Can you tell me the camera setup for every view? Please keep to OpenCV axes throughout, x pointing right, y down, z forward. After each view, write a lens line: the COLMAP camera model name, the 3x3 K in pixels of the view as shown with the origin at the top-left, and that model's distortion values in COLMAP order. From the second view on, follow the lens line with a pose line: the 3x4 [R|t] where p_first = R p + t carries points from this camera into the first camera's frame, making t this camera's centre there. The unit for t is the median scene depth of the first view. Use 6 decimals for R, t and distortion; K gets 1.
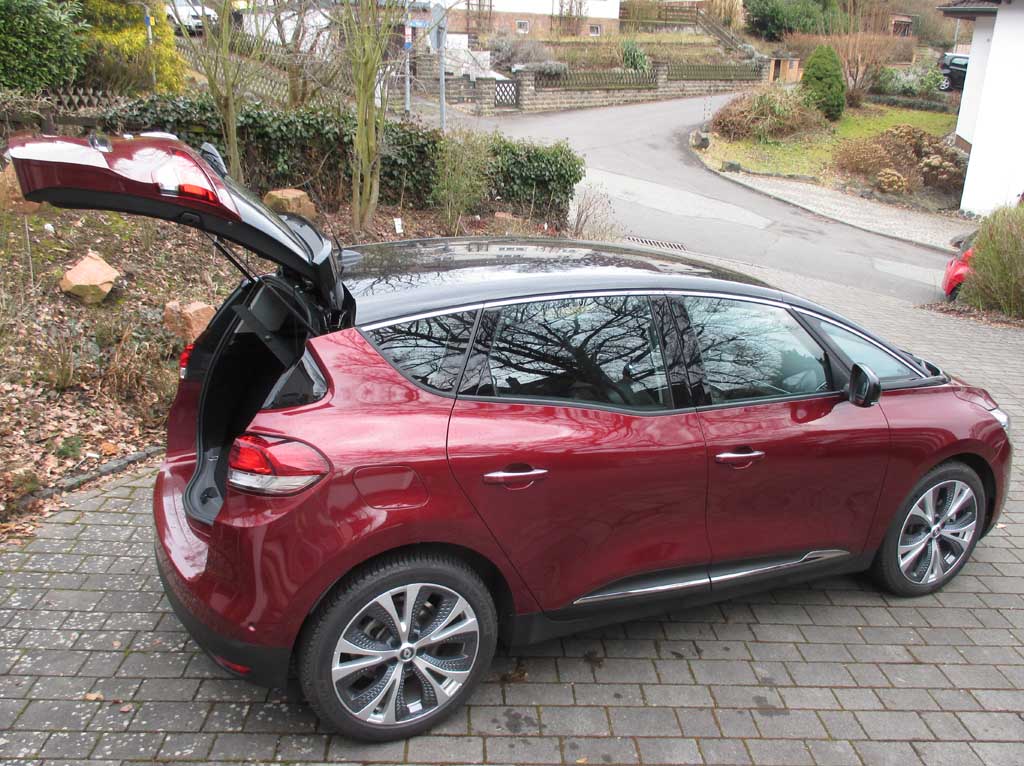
lens RADIAL K [[844.6, 0, 512.0], [0, 844.6, 383.0], [0, 0, 1]] dist [-0.054032, 0.014772]
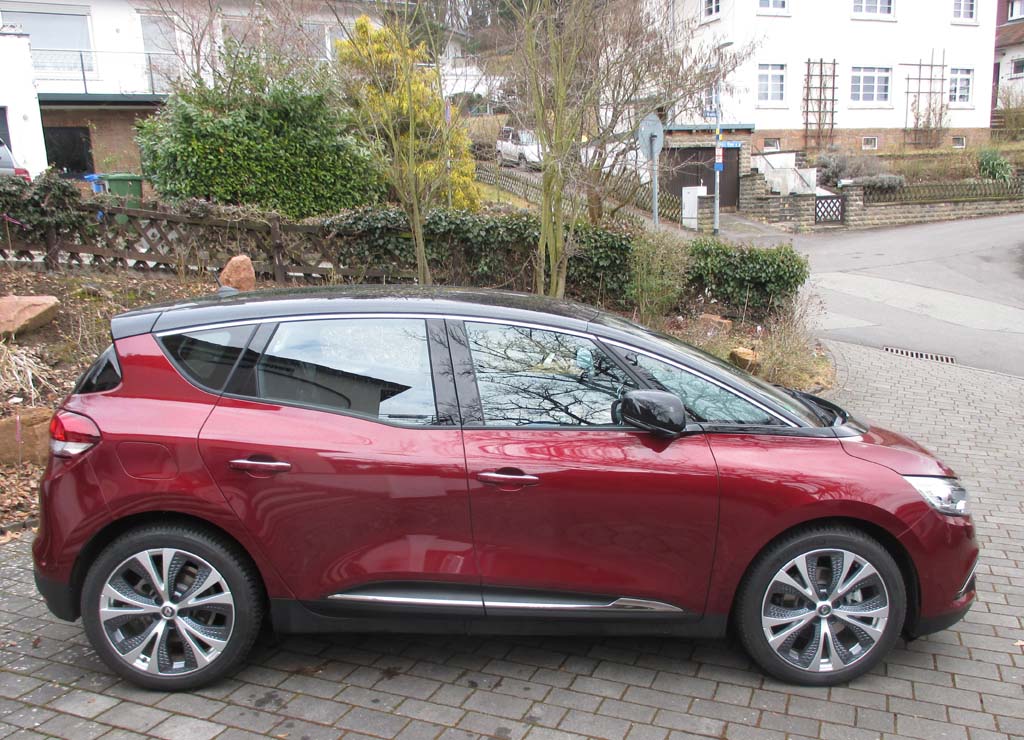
lens RADIAL K [[861.3, 0, 512.3], [0, 861.3, 407.5], [0, 0, 1]] dist [-0.041496, 0.000585]
pose [[0.925436, 0.038272, -0.376965, 0.148048], [-0.082268, 0.991448, -0.101307, 0.023940], [0.369864, 0.124766, 0.920670, 0.009844]]
